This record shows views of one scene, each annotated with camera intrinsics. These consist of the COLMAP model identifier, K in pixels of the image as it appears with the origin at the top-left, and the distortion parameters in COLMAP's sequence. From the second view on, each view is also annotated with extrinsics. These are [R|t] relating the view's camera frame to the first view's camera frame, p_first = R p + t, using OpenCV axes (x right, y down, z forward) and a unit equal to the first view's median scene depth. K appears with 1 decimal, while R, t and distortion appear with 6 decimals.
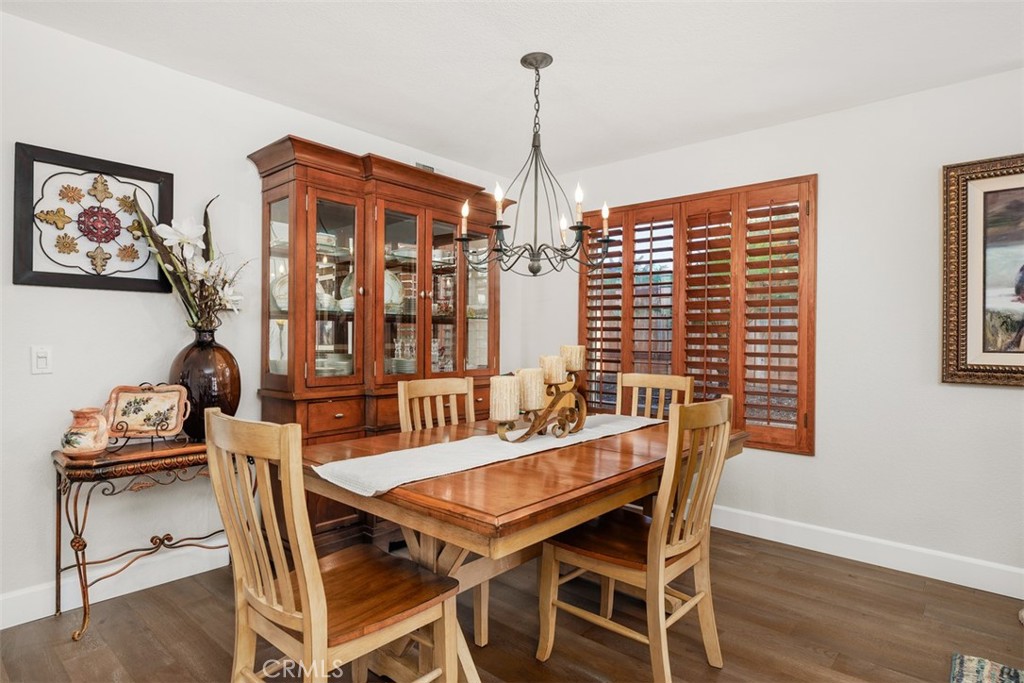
lens RADIAL K [[555.6, 0, 511.3], [0, 555.6, 337.2], [0, 0, 1]] dist [-0.000961, 0.000013]
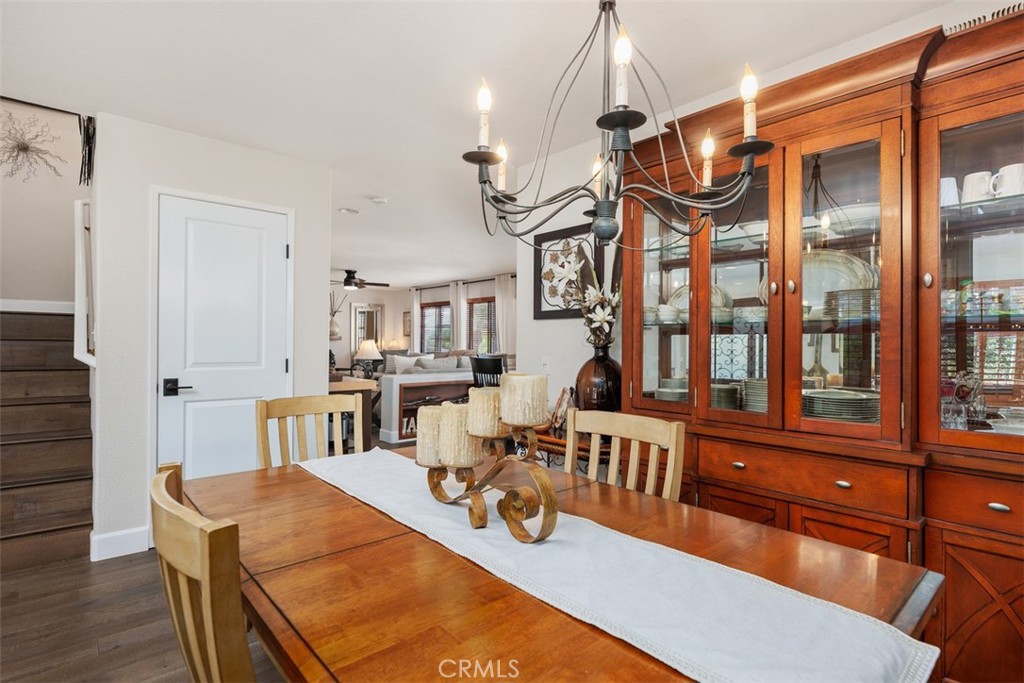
lens RADIAL K [[496.8, 0, 512.0], [0, 496.8, 341.5], [0, 0, 1]] dist [-0.009879, 0.000283]
pose [[-0.105450, -0.009922, -0.994375, 0.567484], [-0.008457, 0.999923, -0.009080, -0.014462], [0.994389, 0.007452, -0.105526, 1.024767]]
